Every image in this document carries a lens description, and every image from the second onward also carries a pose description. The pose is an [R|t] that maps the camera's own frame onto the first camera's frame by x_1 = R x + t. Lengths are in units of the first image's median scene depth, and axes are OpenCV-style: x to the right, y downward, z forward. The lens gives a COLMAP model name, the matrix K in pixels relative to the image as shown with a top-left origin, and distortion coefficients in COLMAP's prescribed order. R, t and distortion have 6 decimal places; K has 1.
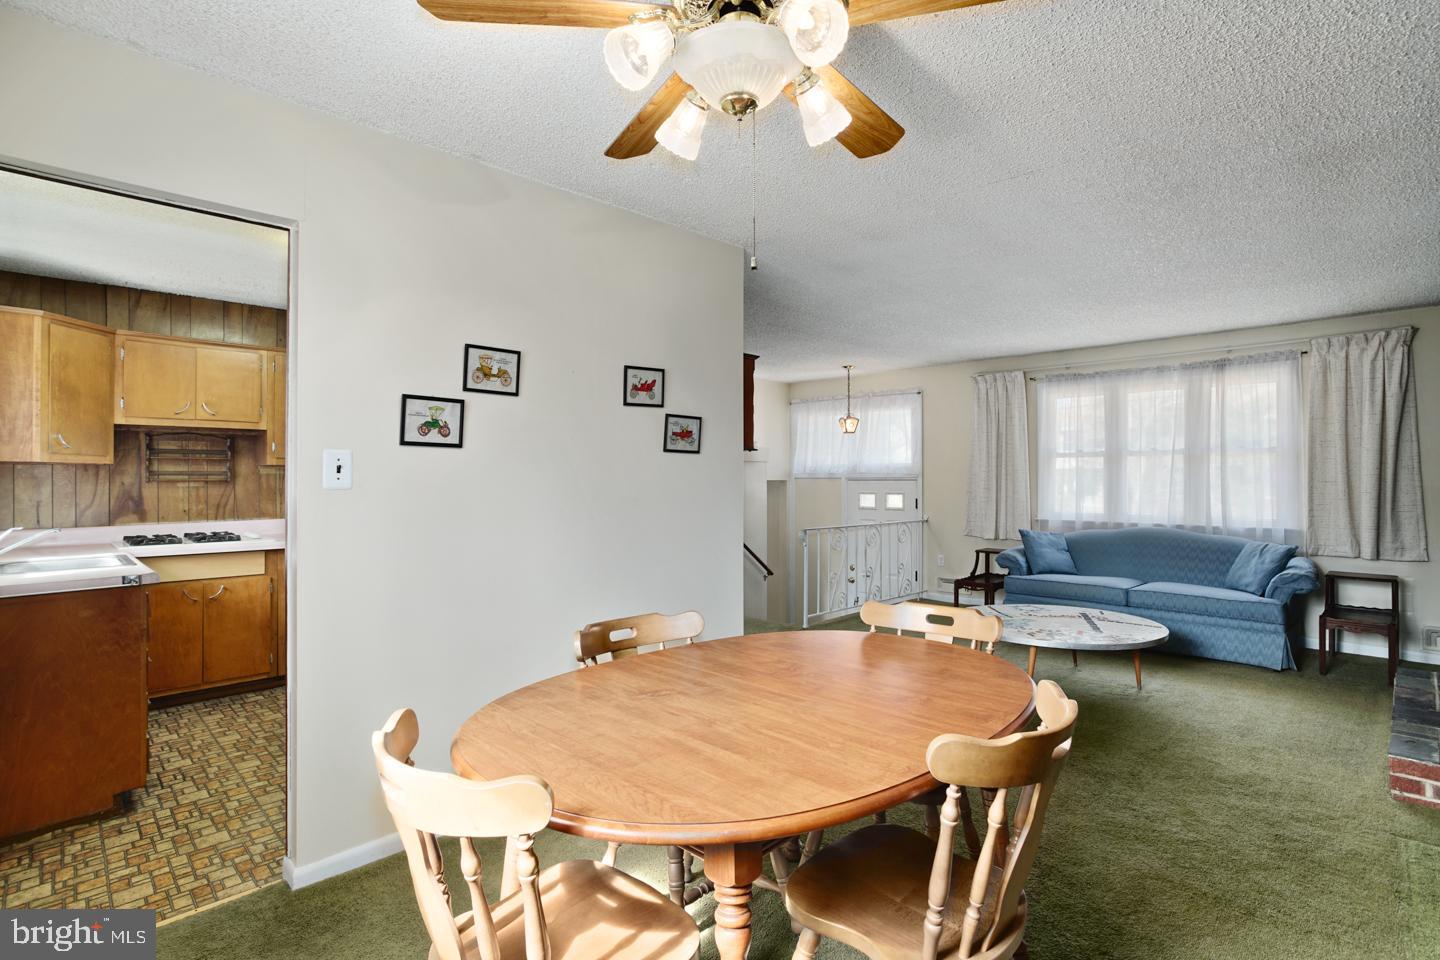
lens RADIAL K [[696.5, 0, 728.2], [0, 696.5, 479.7], [0, 0, 1]] dist [-0.036349, 0.015711]
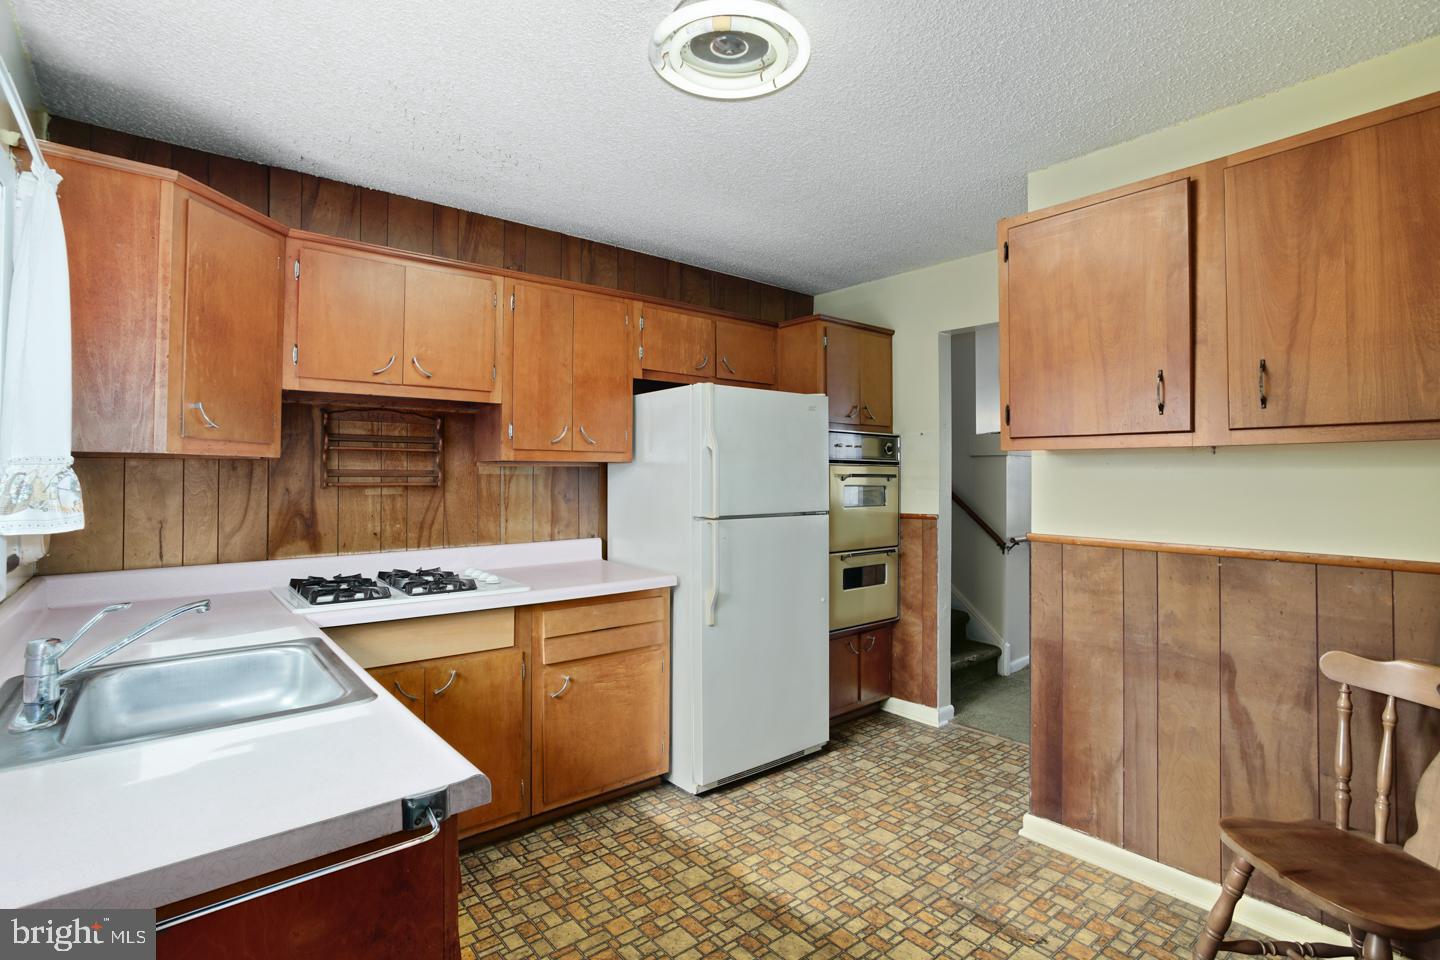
lens RADIAL K [[696.5, 0, 734.4], [0, 696.5, 465.8], [0, 0, 1]] dist [-0.036349, 0.015711]
pose [[0.995933, 0.003292, -0.090040, -0.437953], [-0.004577, 0.999891, -0.014063, -0.009641], [0.089984, 0.014418, 0.995839, 0.428367]]
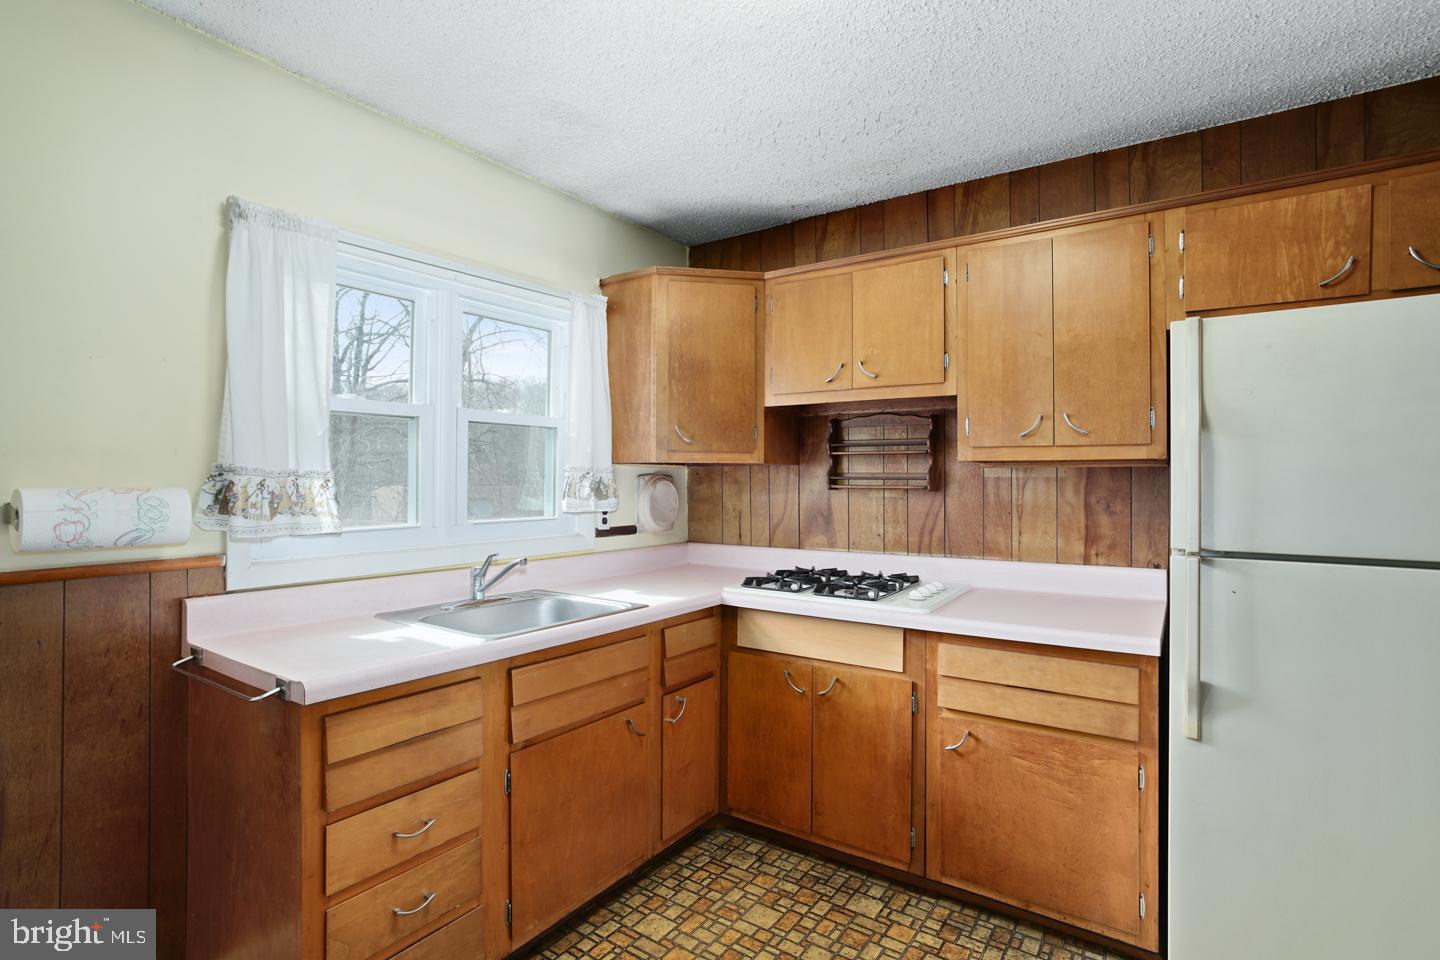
lens RADIAL K [[696.5, 0, 698.6], [0, 696.5, 476.7], [0, 0, 1]] dist [-0.036349, 0.015711]
pose [[0.178654, 0.003483, -0.983906, -0.192133], [-0.004607, 0.999986, 0.002703, -0.010722], [0.983901, 0.004050, 0.178668, 0.761525]]
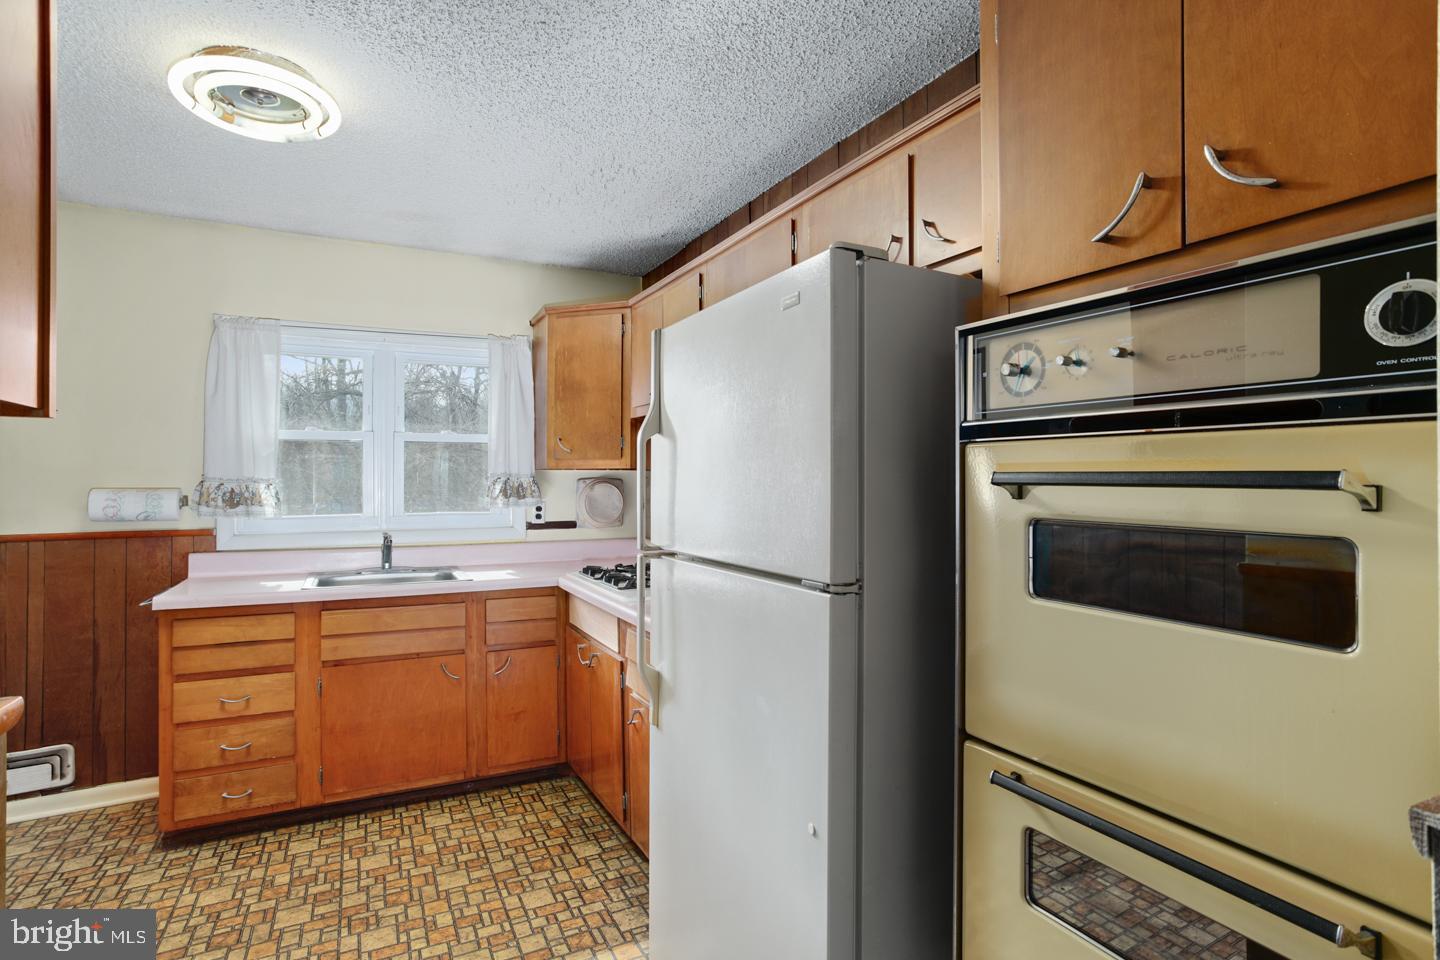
lens RADIAL K [[696.5, 0, 691.4], [0, 696.5, 479.6], [0, 0, 1]] dist [-0.036349, 0.015711]
pose [[-0.299881, 0.003345, -0.953971, -0.131084], [0.001217, 0.999994, 0.003124, -0.012034], [0.953976, -0.000224, -0.299883, 1.245283]]
